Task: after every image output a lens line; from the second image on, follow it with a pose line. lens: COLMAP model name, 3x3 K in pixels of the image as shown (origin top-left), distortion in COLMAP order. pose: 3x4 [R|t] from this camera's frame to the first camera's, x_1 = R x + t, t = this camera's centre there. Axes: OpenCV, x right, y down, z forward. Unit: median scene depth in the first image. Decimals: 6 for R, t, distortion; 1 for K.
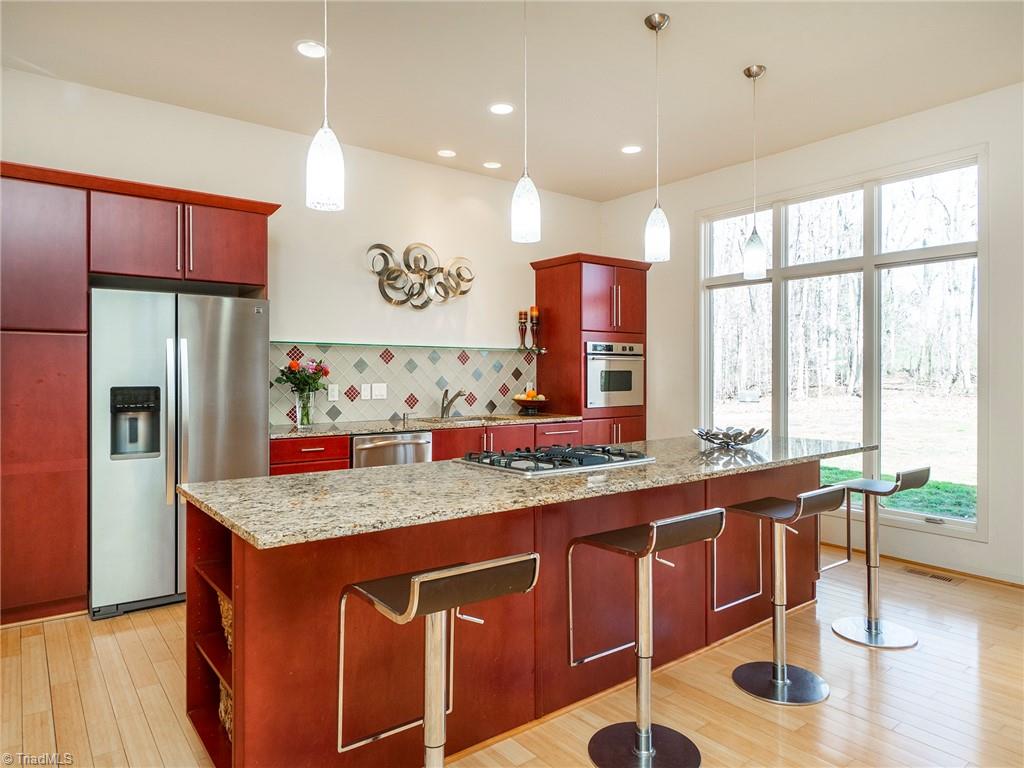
lens RADIAL K [[638.1, 0, 482.6], [0, 638.1, 376.5], [0, 0, 1]] dist [0.003251, 0.001978]
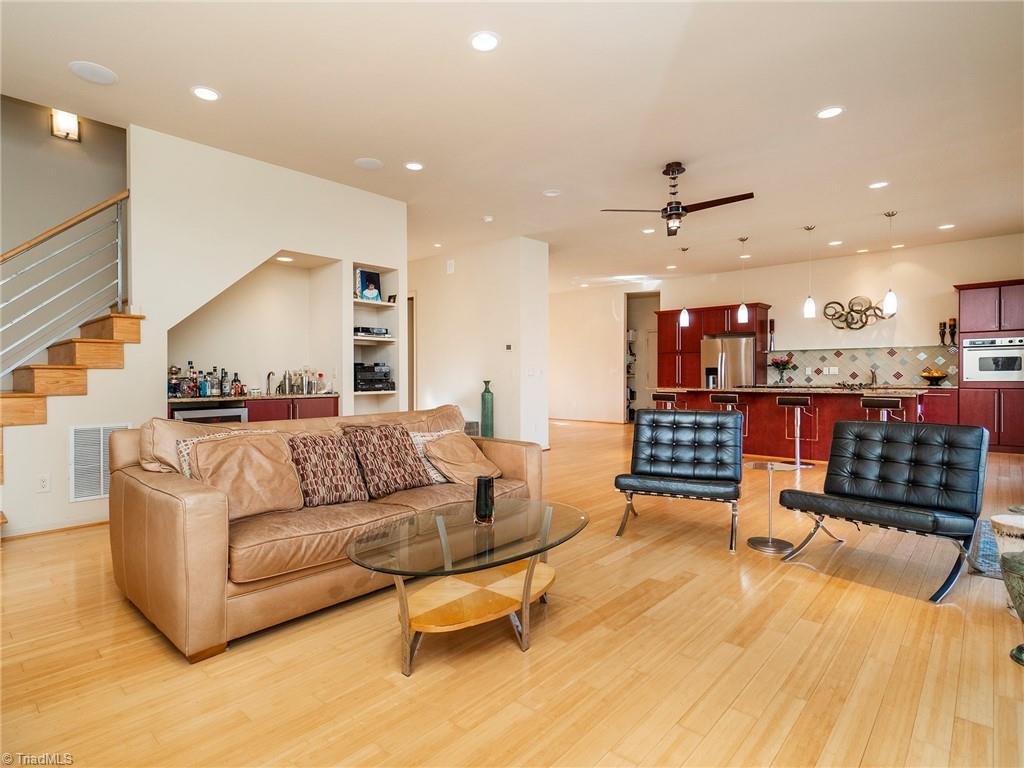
lens RADIAL K [[553.1, 0, 469.1], [0, 553.1, 378.6], [0, 0, 1]] dist [0.013122, 0.001957]
pose [[0.106470, 0.006923, -0.994292, 1.453133], [-0.002461, 0.999975, 0.006699, 0.037710], [0.994313, 0.001734, 0.106484, -0.380822]]
